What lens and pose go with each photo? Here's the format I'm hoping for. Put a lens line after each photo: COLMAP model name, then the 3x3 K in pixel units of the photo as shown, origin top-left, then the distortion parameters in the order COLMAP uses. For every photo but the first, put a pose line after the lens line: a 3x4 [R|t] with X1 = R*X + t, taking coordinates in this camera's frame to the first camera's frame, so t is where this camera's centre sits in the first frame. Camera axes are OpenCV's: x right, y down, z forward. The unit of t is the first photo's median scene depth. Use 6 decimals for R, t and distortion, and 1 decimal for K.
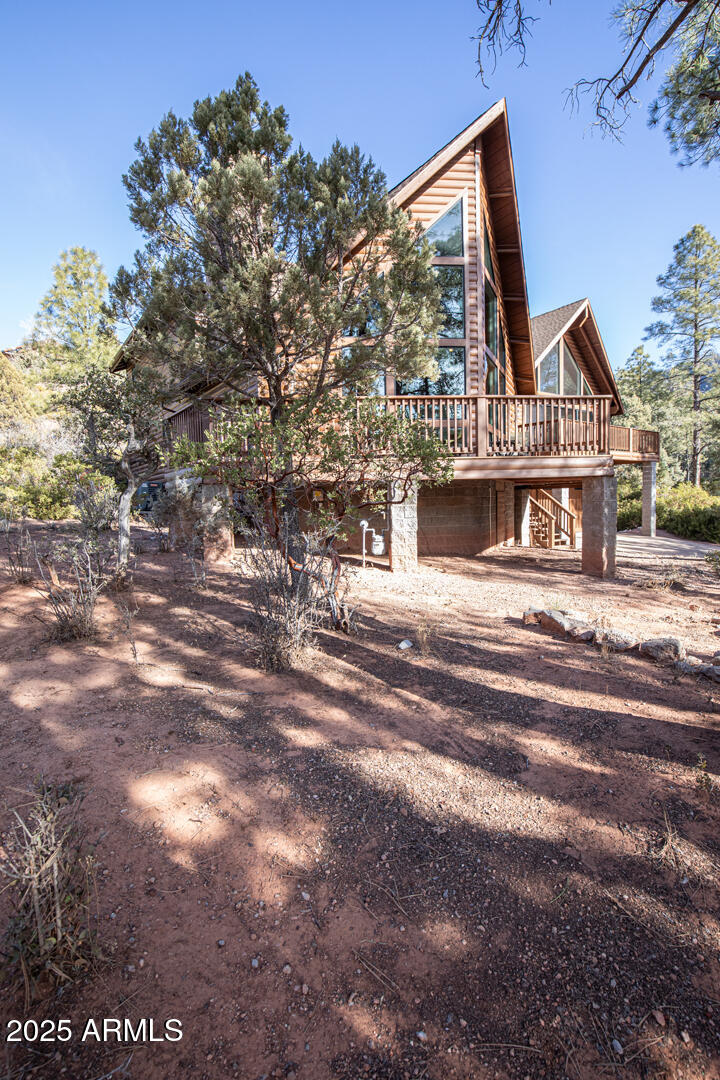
lens RADIAL K [[499.1, 0, 360.0], [0, 499.1, 540.0], [0, 0, 1]] dist [-0.027586, -0.000007]
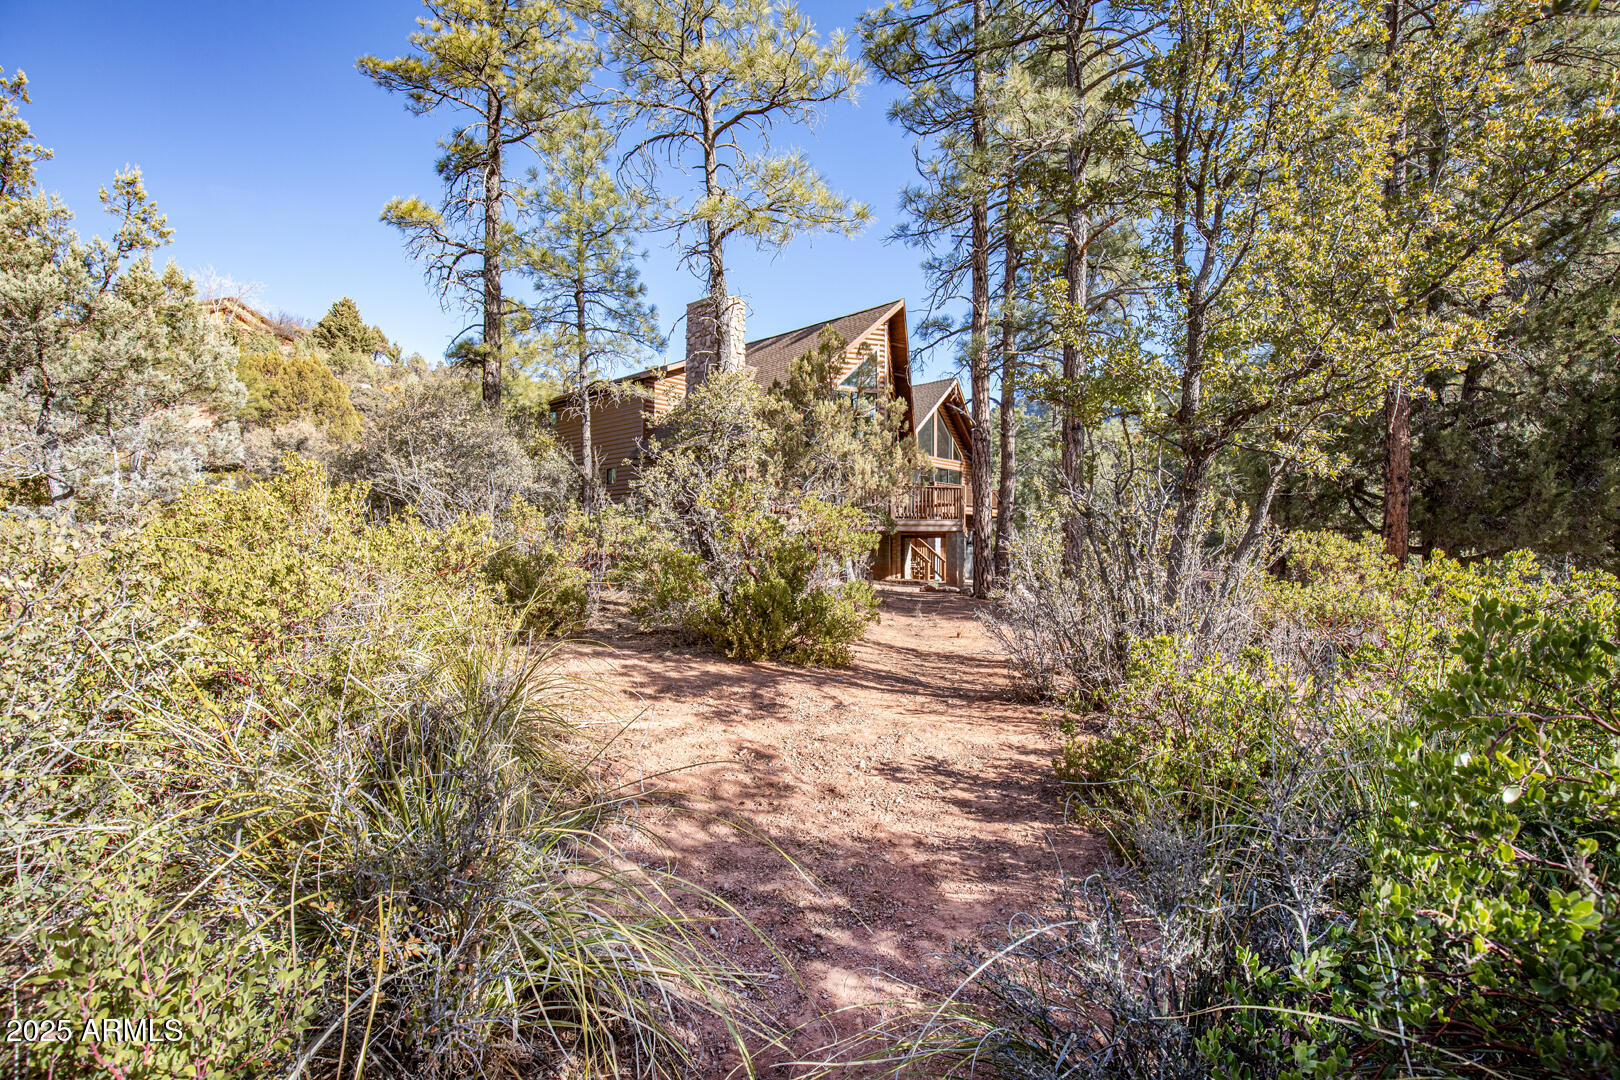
lens RADIAL K [[748.7, 0, 810.0], [0, 748.7, 540.0], [0, 0, 1]] dist [-0.027586, -0.000007]
pose [[0.976570, 0.038998, 0.211637, -0.293422], [-0.019423, 0.995402, -0.093793, 0.081875], [-0.214322, 0.087485, 0.972837, -0.746030]]
